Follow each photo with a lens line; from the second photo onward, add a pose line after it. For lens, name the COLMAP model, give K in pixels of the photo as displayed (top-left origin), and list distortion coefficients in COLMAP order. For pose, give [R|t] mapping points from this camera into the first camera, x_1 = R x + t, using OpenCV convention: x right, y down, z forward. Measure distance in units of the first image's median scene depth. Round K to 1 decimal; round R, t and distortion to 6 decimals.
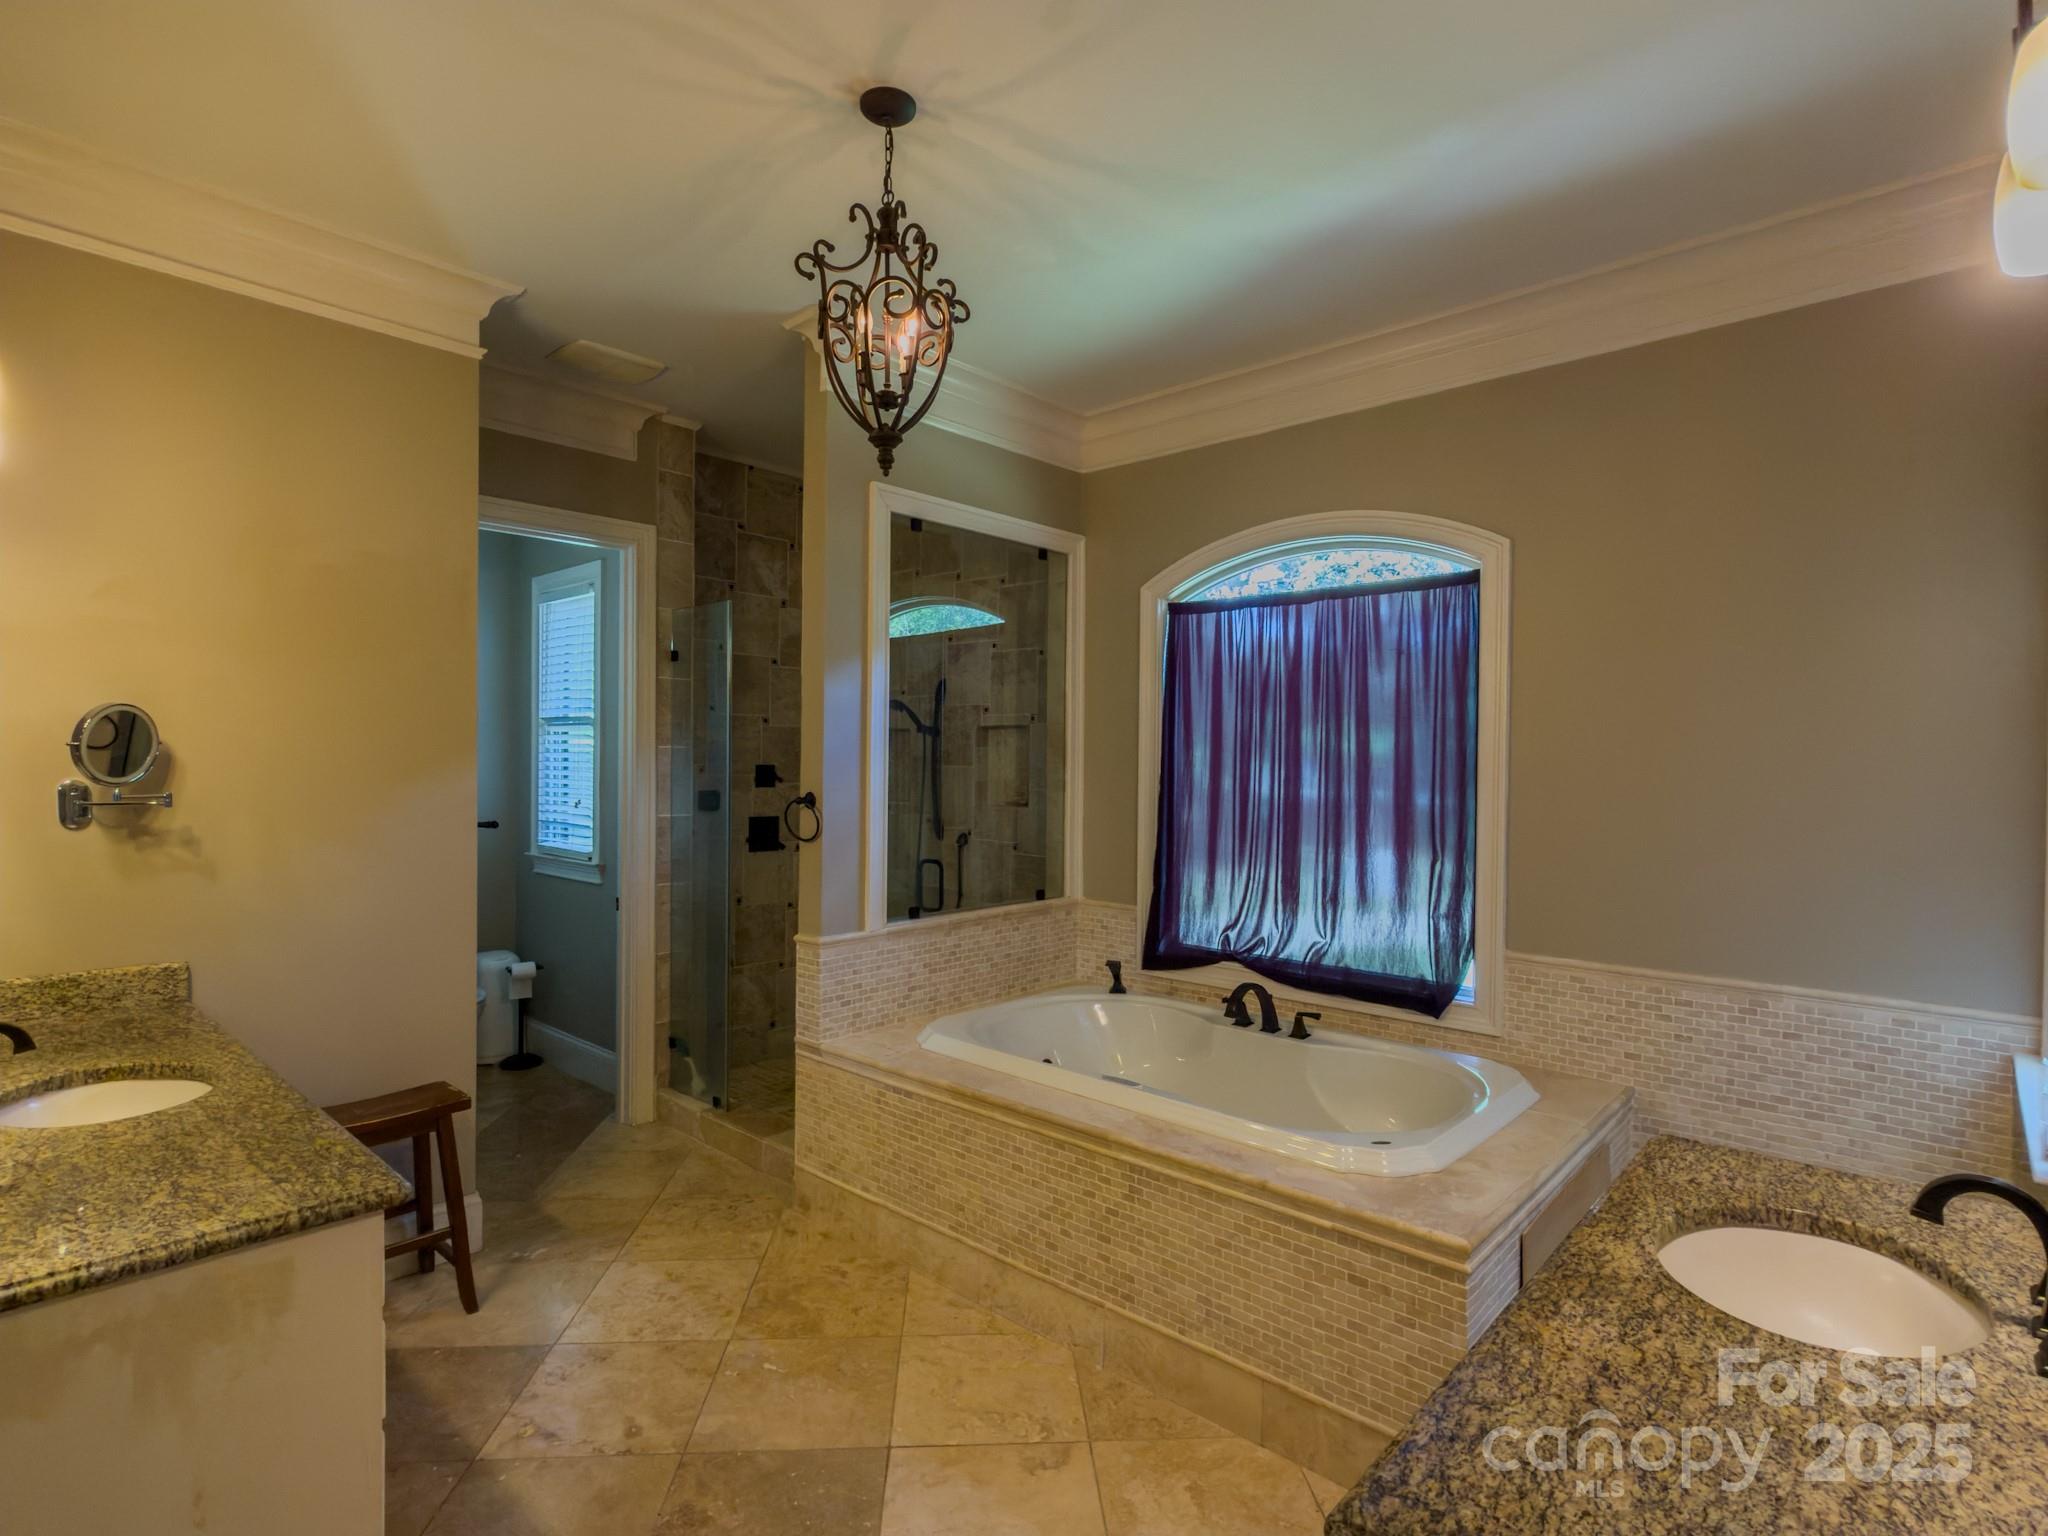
lens RADIAL K [[1035.5, 0, 1027.8], [0, 1035.5, 772.0], [0, 0, 1]] dist [0.000218, -0.000656]
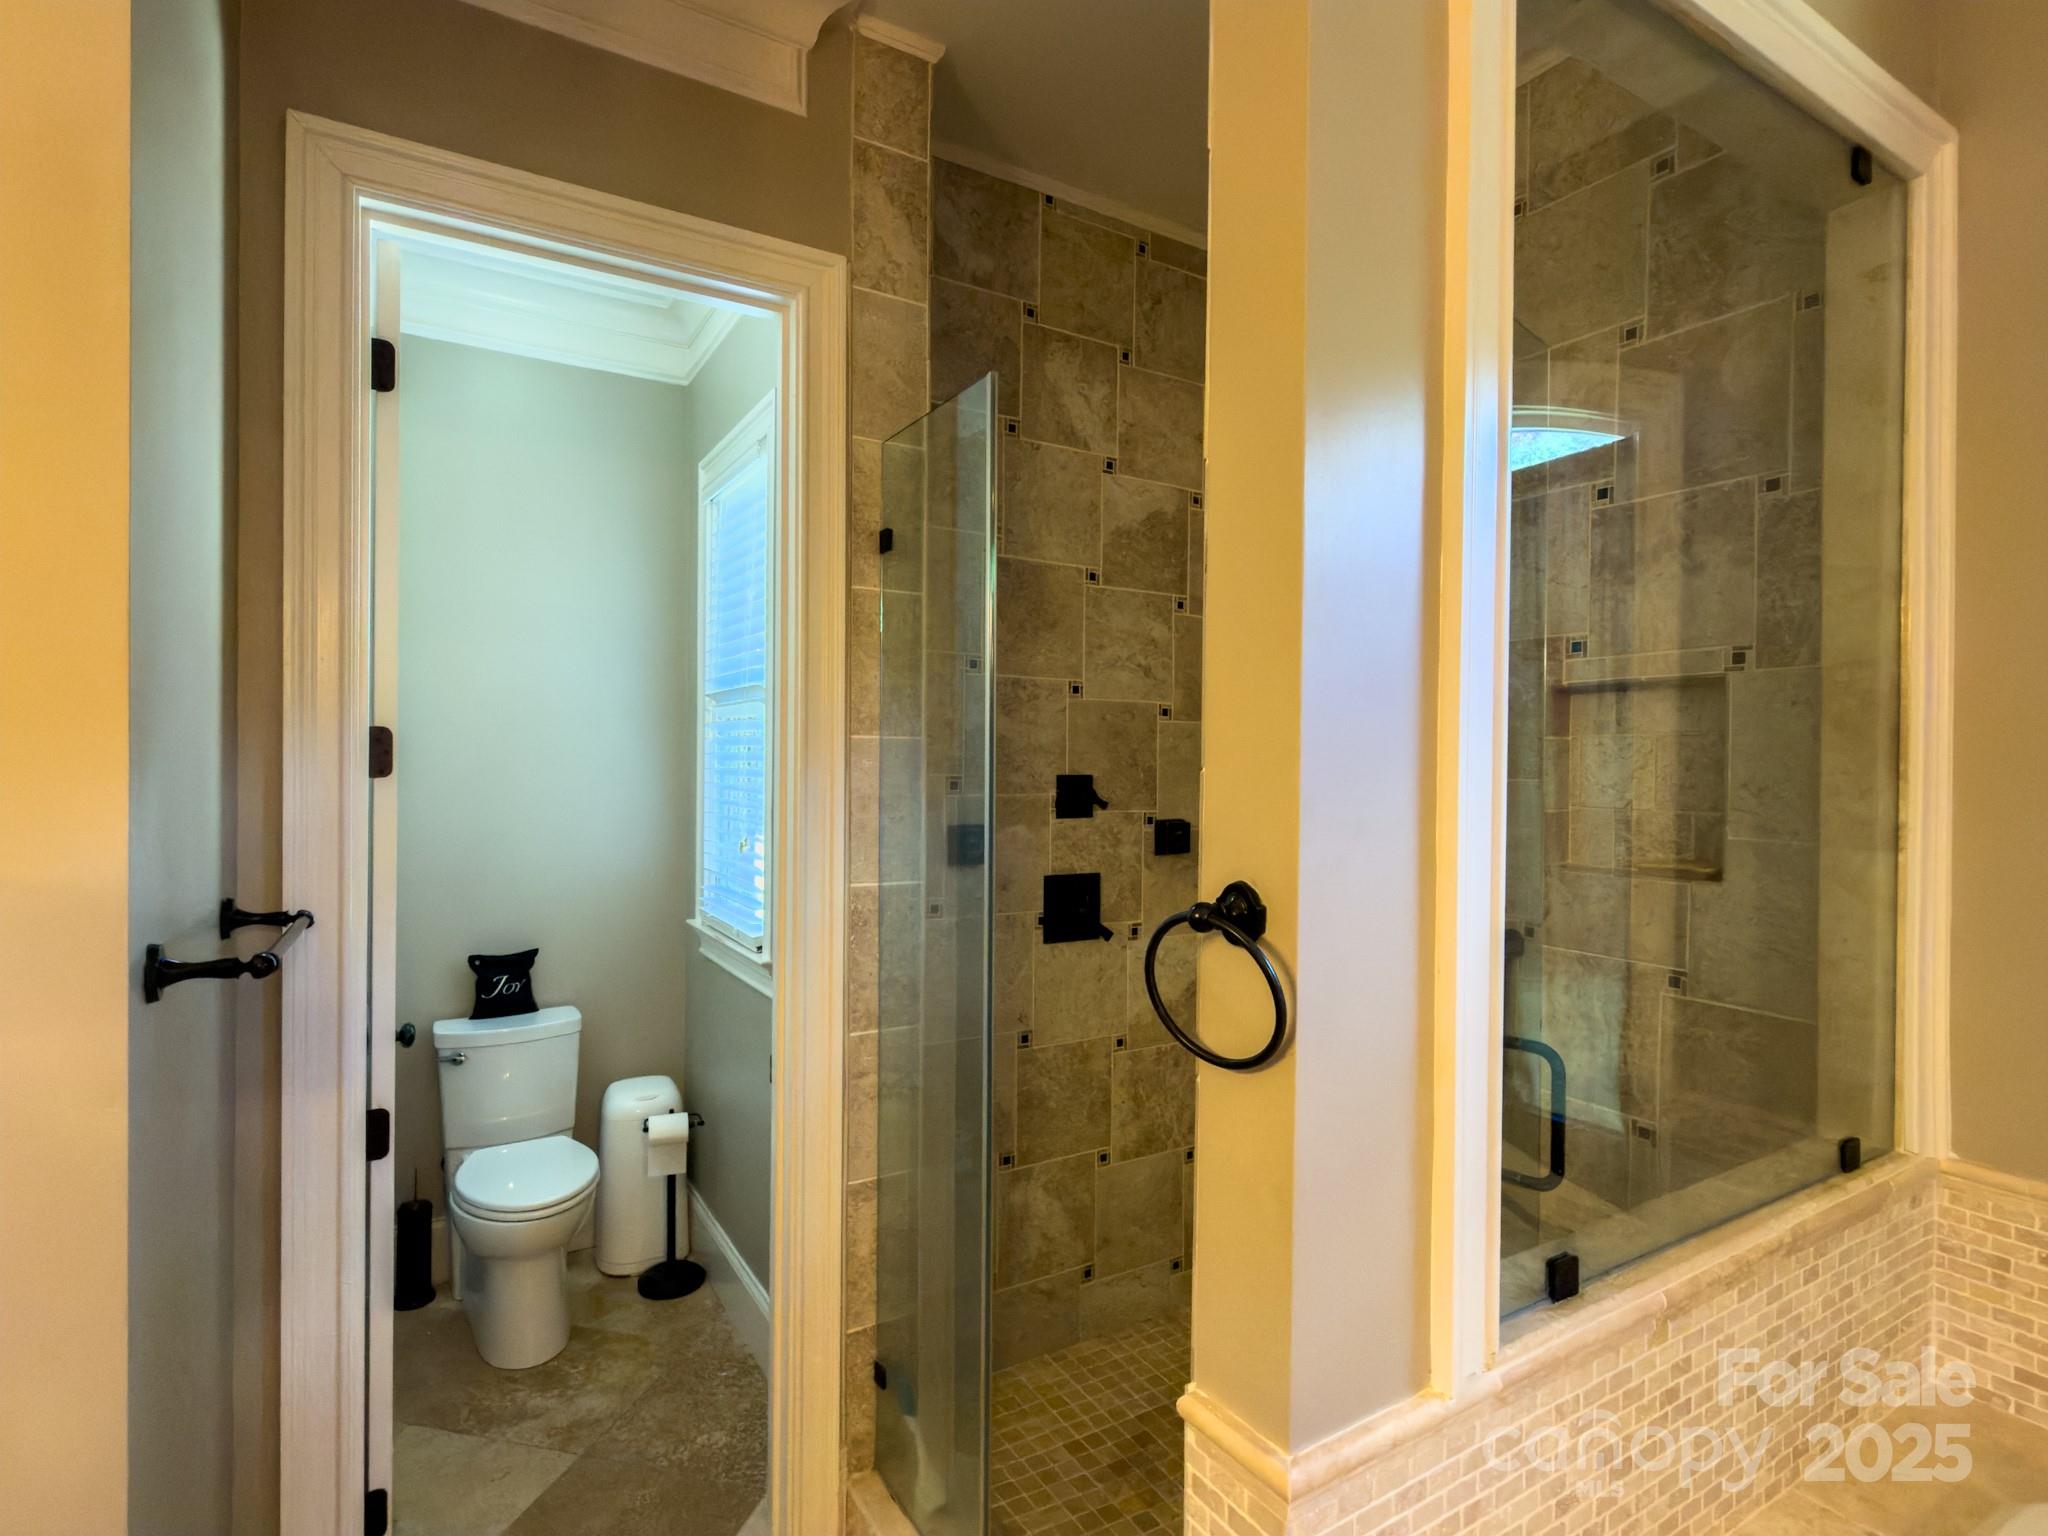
lens RADIAL K [[1035.5, 0, 1027.7], [0, 1035.5, 771.4], [0, 0, 1]] dist [0.000218, -0.000656]
pose [[0.957799, 0.000497, -0.287437, -0.146113], [-0.002402, 0.999977, -0.006274, -0.006116], [0.287427, 0.006700, 0.957779, 0.570784]]
